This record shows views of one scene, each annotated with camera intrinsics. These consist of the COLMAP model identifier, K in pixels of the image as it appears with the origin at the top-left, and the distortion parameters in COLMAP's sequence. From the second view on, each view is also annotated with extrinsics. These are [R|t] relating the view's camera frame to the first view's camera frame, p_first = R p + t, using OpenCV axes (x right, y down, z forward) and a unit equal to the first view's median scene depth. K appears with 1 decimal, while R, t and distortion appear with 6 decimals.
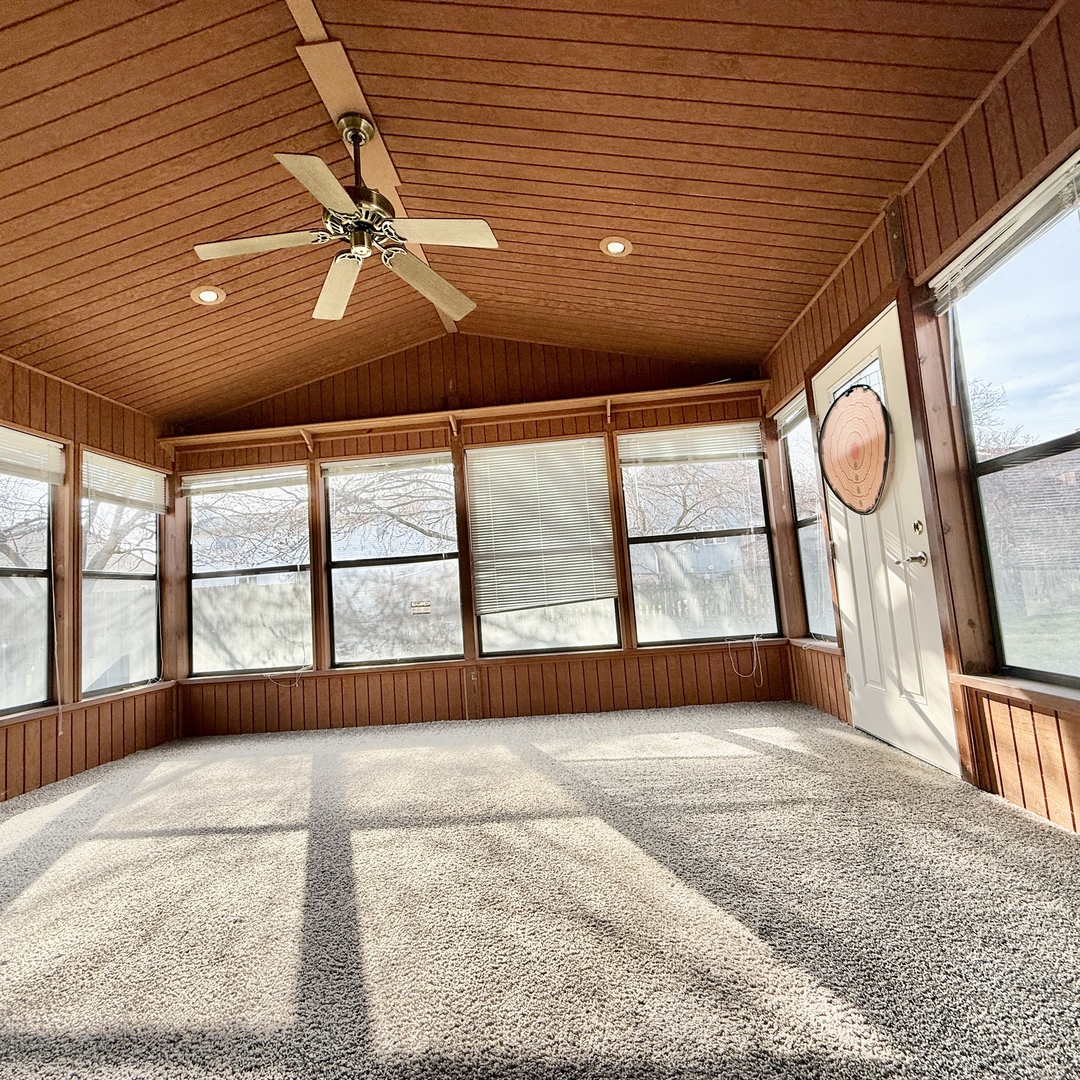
lens RADIAL K [[568.9, 0, 534.6], [0, 568.9, 541.8], [0, 0, 1]] dist [-0.001946, -0.000354]
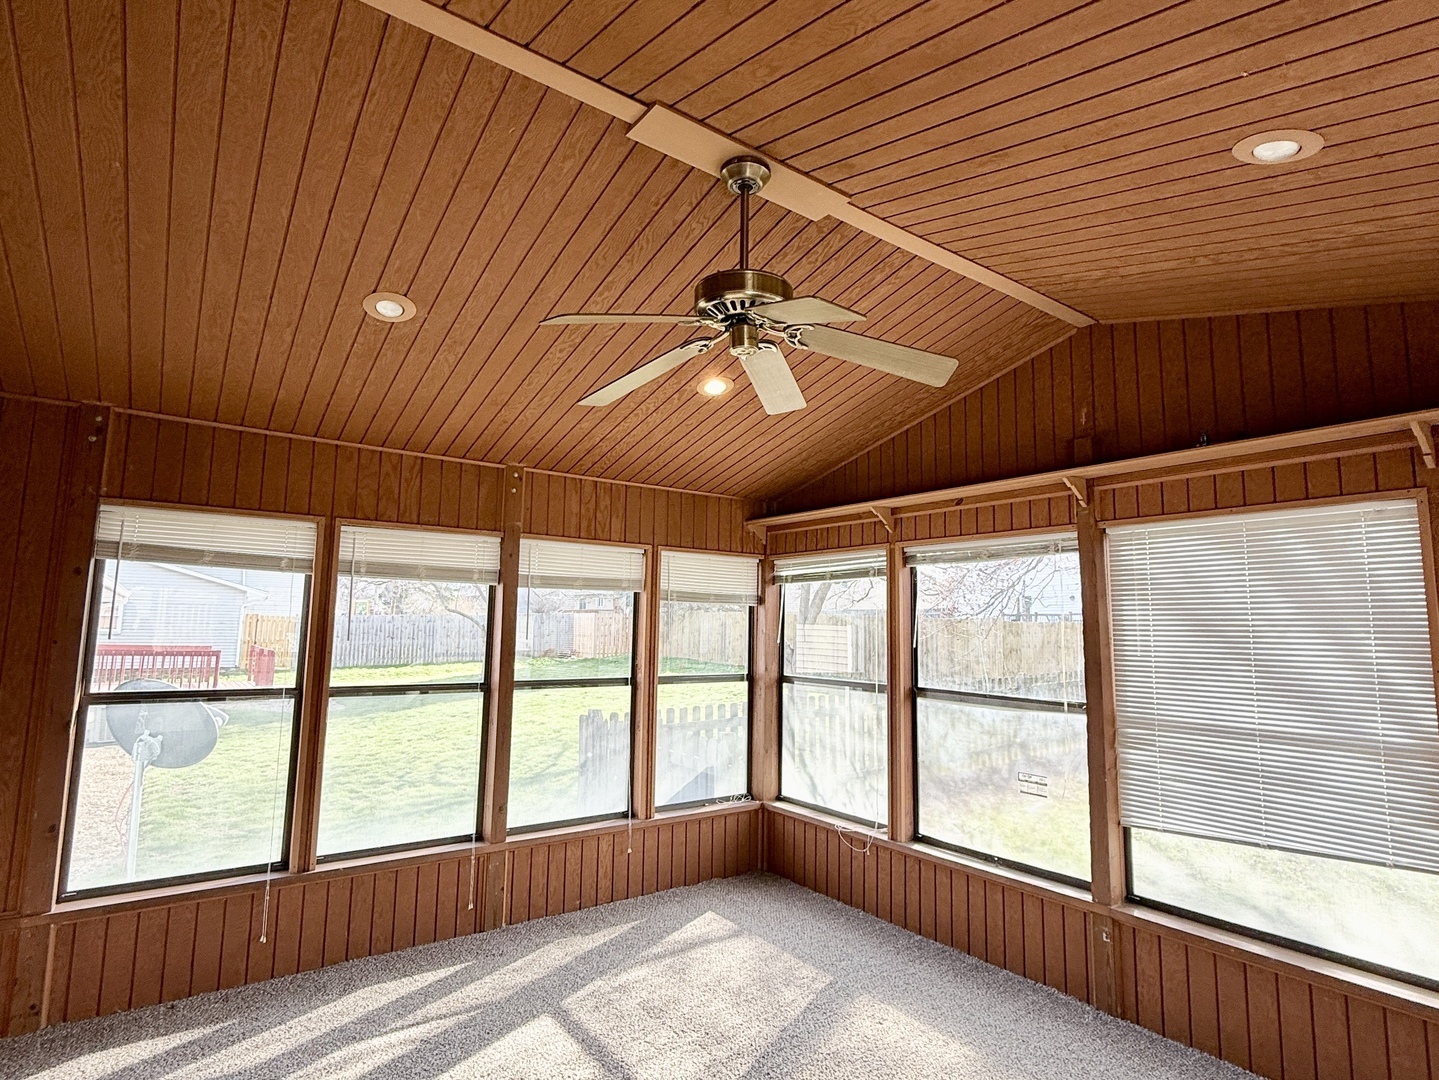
lens RADIAL K [[766.0, 0, 716.5], [0, 766.0, 541.0], [0, 0, 1]] dist [0.000437, -0.001079]
pose [[0.646609, -0.007347, -0.762787, 0.250770], [0.008428, 0.999961, -0.002488, -0.174505], [0.762775, -0.004820, 0.646646, 0.230239]]
